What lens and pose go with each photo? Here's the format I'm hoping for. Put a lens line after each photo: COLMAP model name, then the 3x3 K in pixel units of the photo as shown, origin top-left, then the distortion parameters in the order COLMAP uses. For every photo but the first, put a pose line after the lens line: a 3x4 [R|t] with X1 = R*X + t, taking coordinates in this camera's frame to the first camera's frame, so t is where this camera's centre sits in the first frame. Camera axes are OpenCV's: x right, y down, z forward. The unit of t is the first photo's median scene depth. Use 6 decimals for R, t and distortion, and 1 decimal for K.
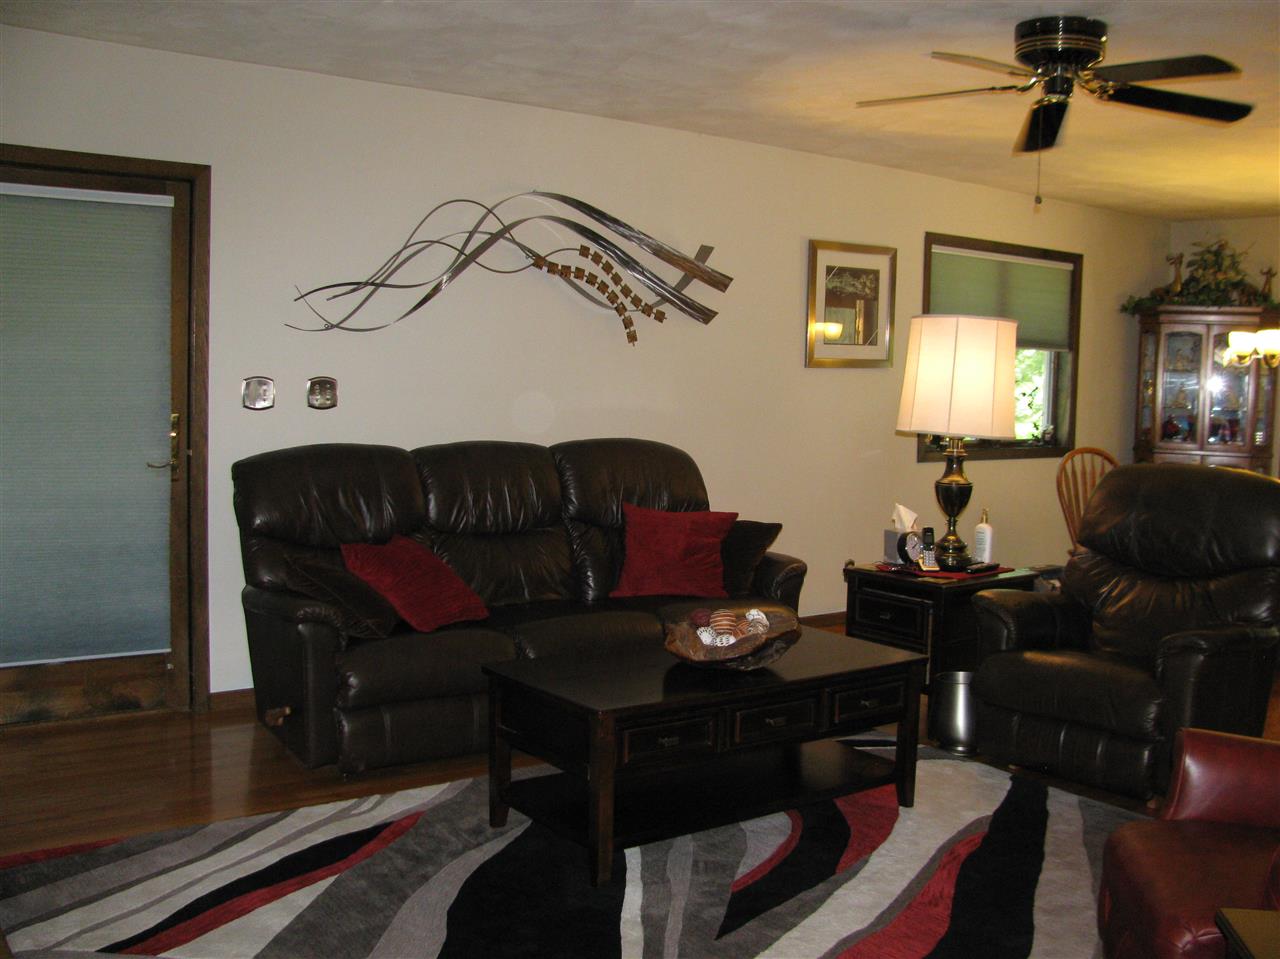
lens RADIAL K [[1340.6, 0, 640.0], [0, 1340.6, 477.6], [0, 0, 1]] dist [-0.101972, 0.000000]
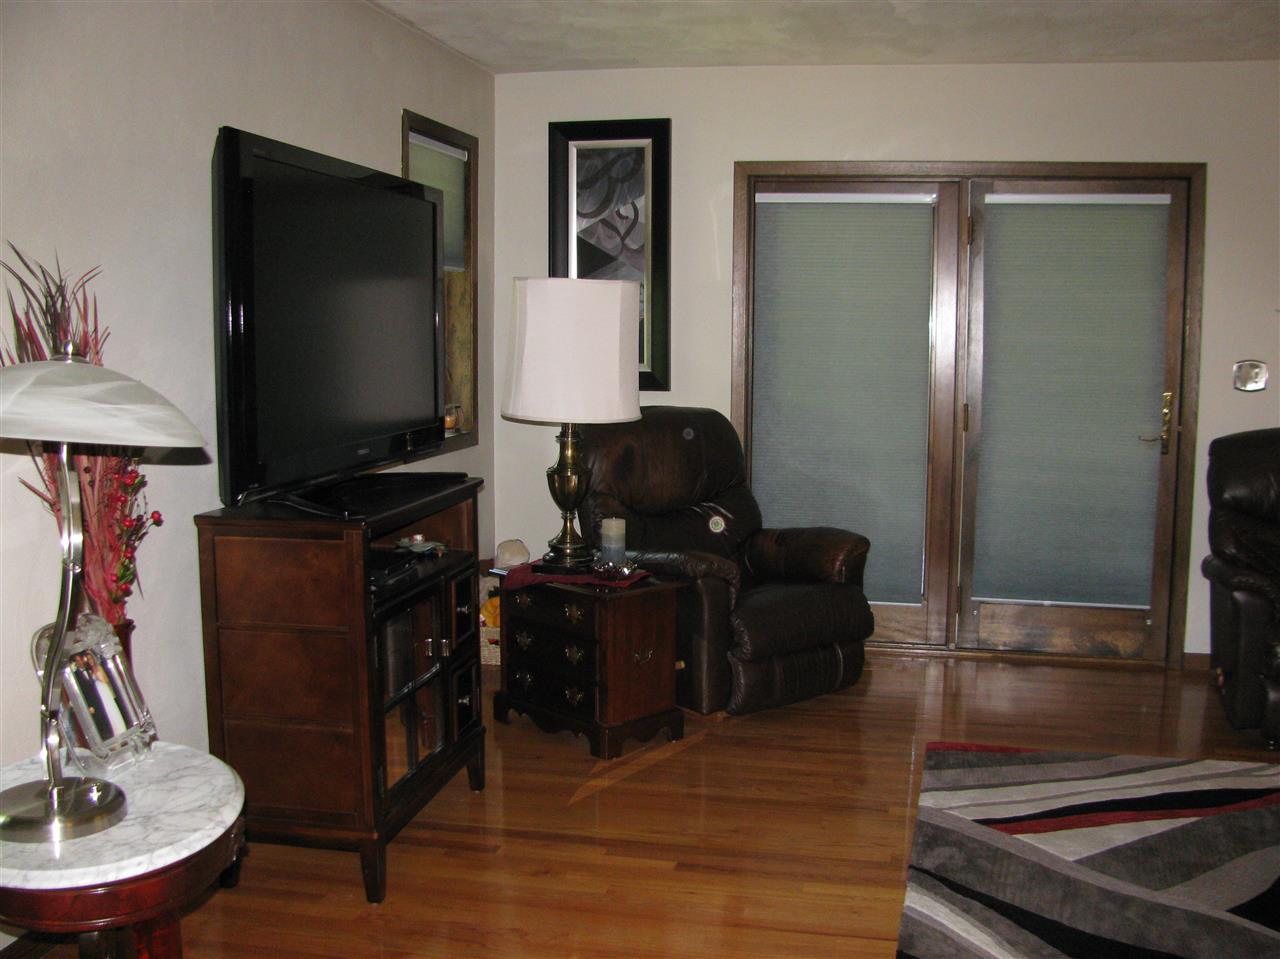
lens RADIAL K [[1340.6, 0, 639.2], [0, 1340.6, 480.7], [0, 0, 1]] dist [-0.101972, 0.000000]
pose [[0.644987, 0.065109, -0.761415, 0.250879], [-0.055924, 0.997714, 0.037942, 0.009144], [0.762145, 0.018109, 0.647154, -0.047534]]
